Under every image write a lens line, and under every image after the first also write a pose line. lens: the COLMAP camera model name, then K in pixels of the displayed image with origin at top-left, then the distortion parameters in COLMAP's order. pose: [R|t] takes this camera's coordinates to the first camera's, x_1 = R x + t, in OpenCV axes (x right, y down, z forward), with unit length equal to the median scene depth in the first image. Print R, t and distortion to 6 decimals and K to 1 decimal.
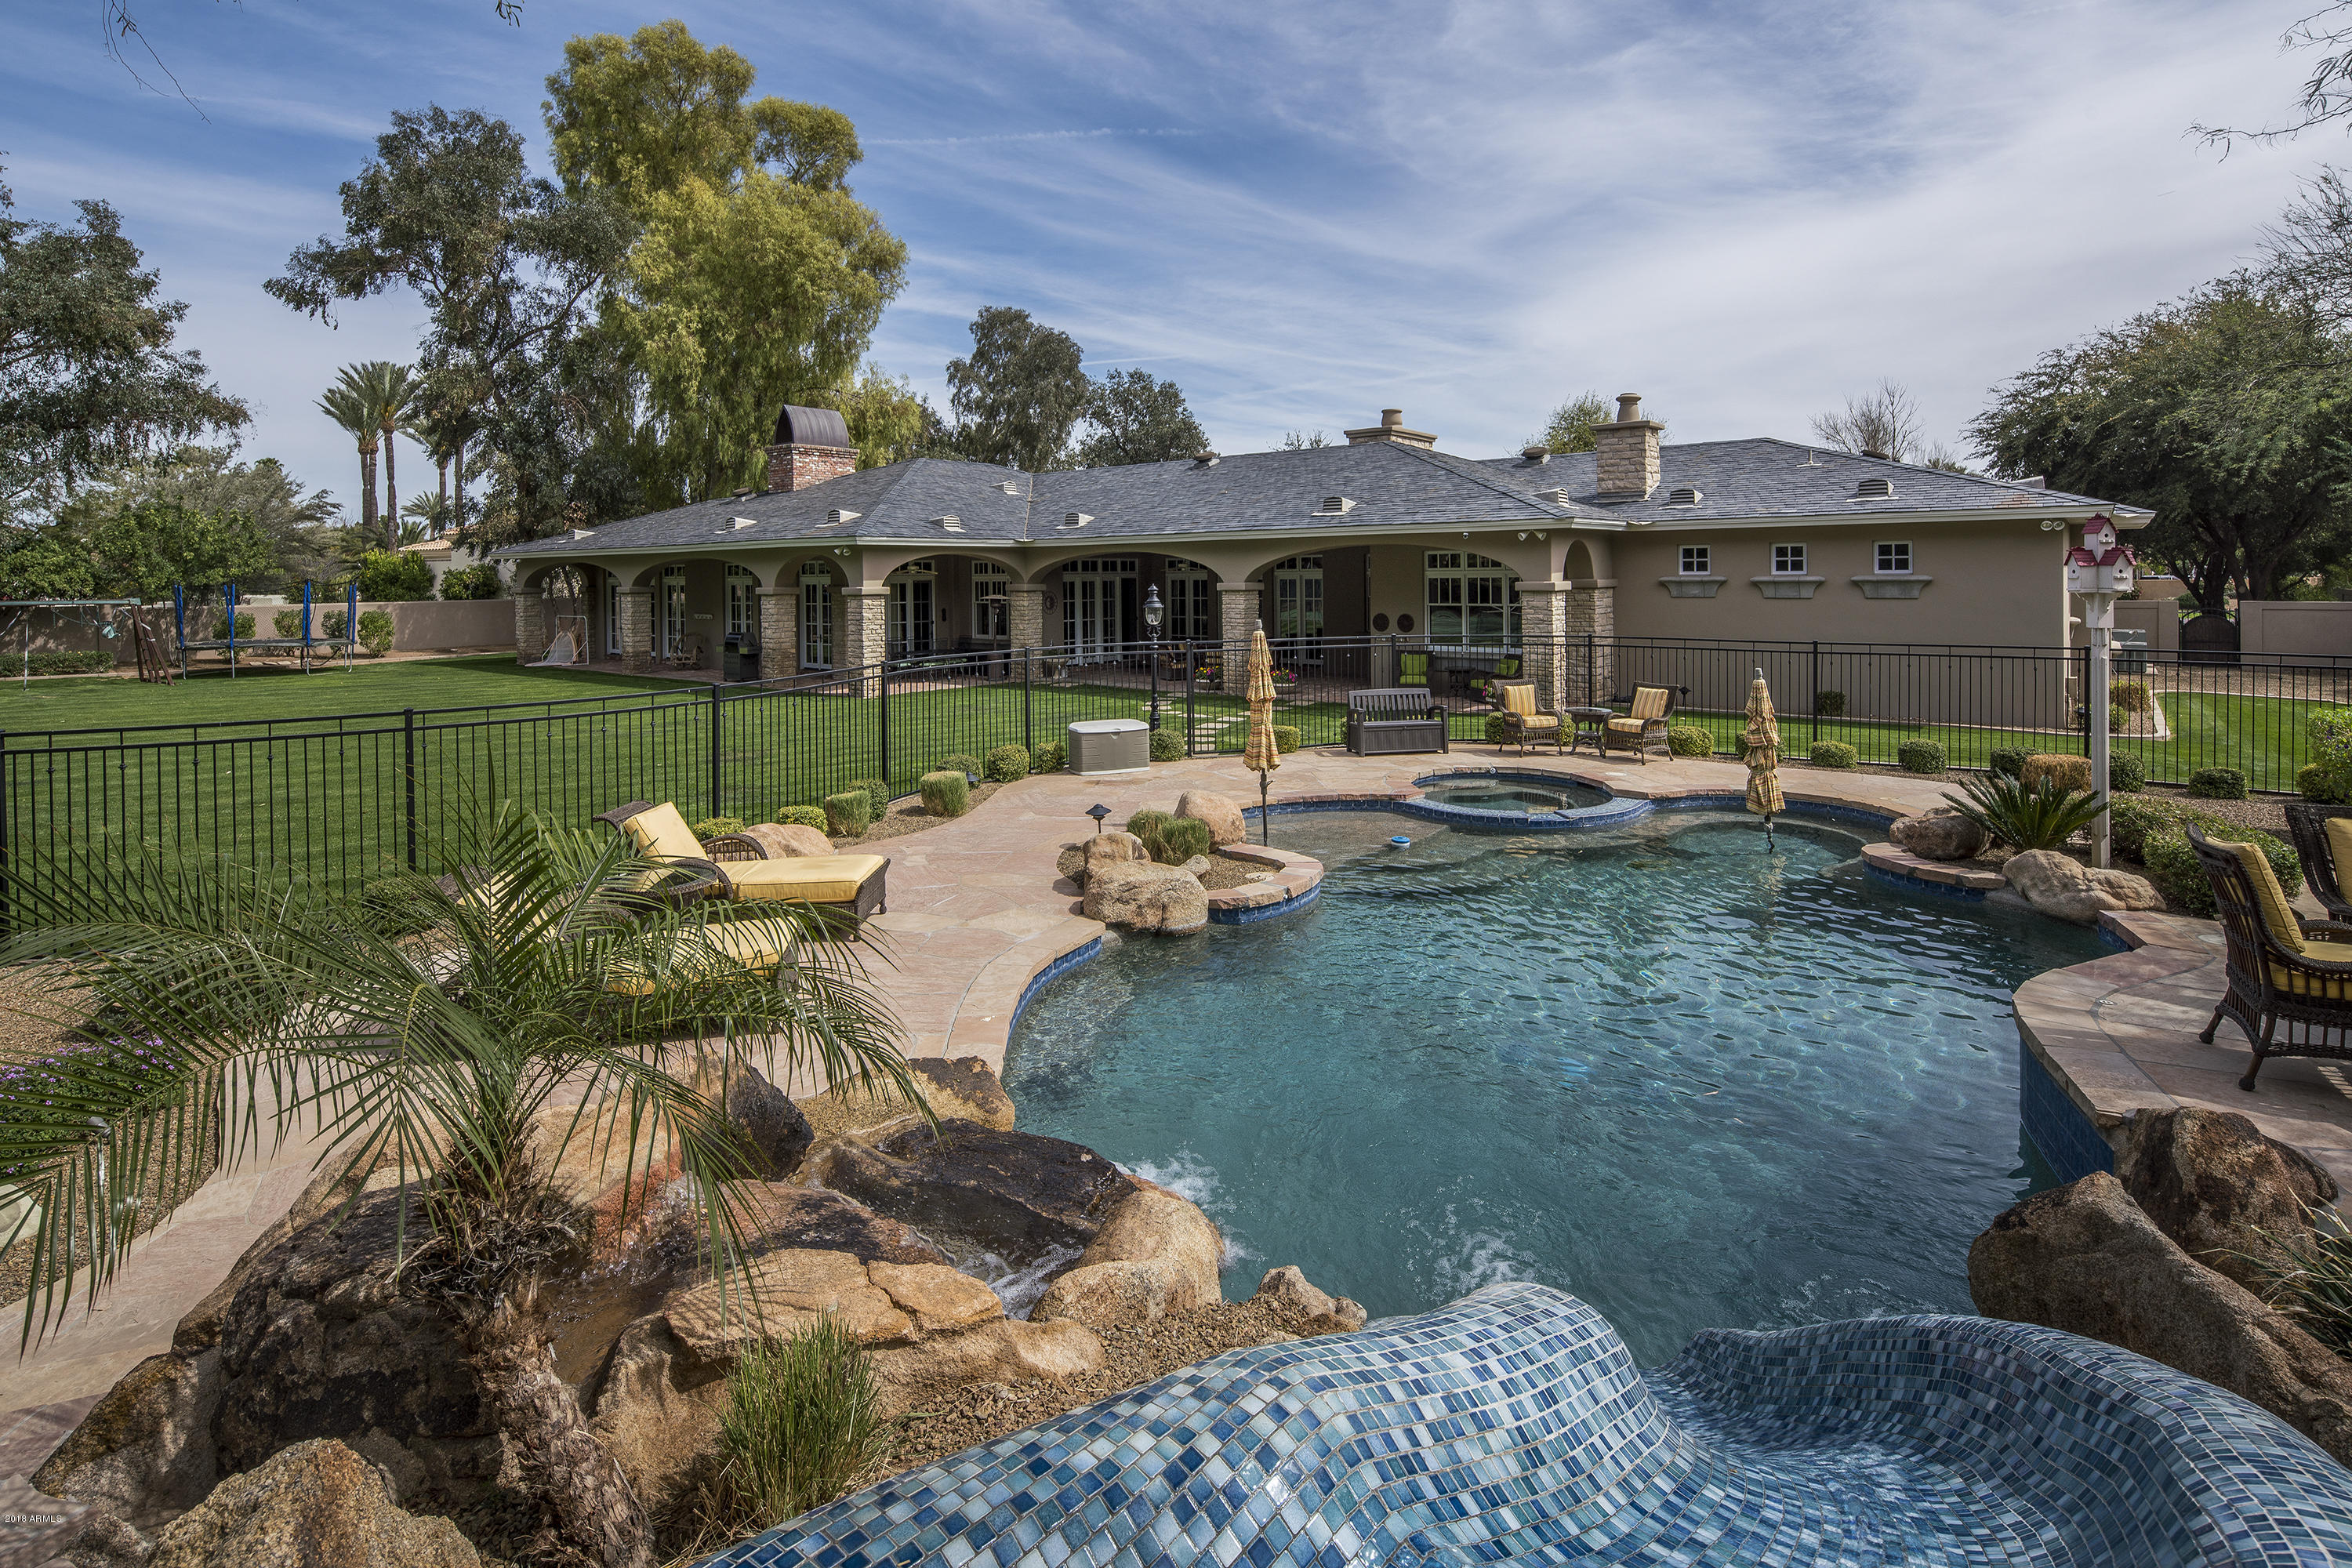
lens RADIAL K [[1149.8, 0, 1175.6], [0, 1149.8, 609.9], [0, 0, 1]] dist [-0.001329, -0.000028]
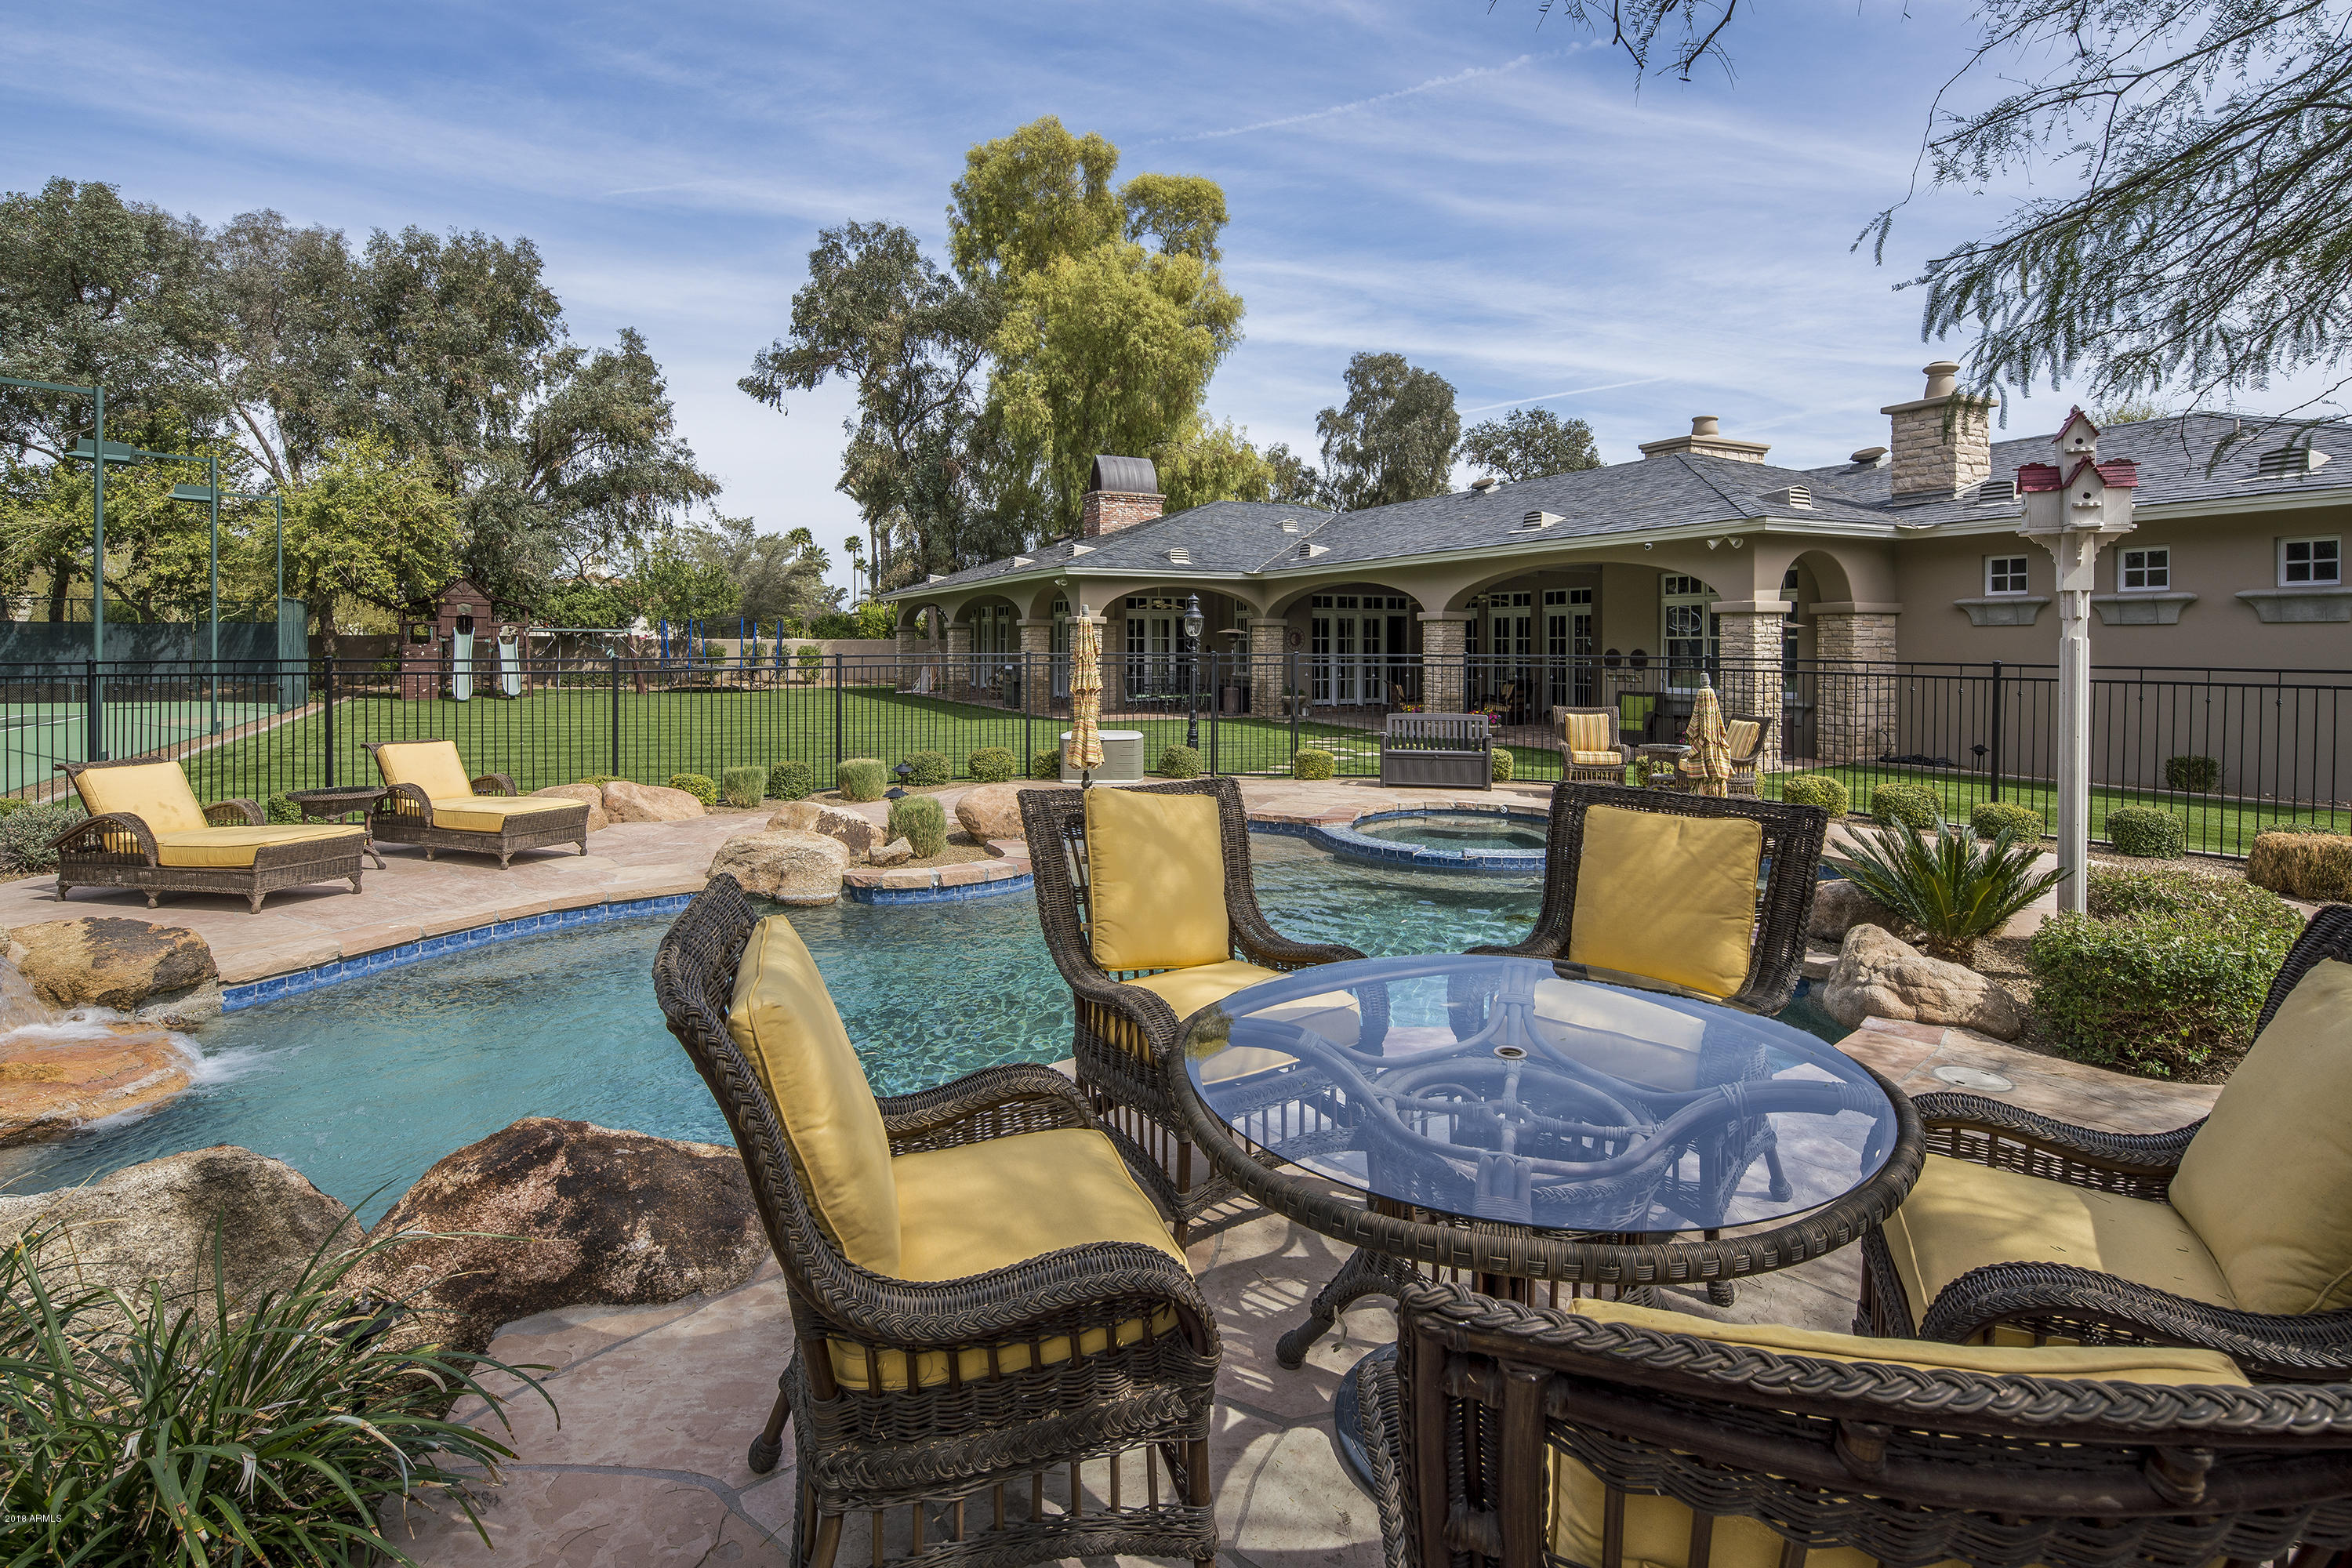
lens RADIAL K [[1146.4, 0, 1179.7], [0, 1146.4, 683.2], [0, 0, 1]] dist [-0.003714, -0.000407]
pose [[0.907160, 0.026059, -0.419979, 0.183786], [-0.024134, 0.999660, 0.009896, 0.021002], [0.420094, 0.001158, 0.907480, 0.069609]]
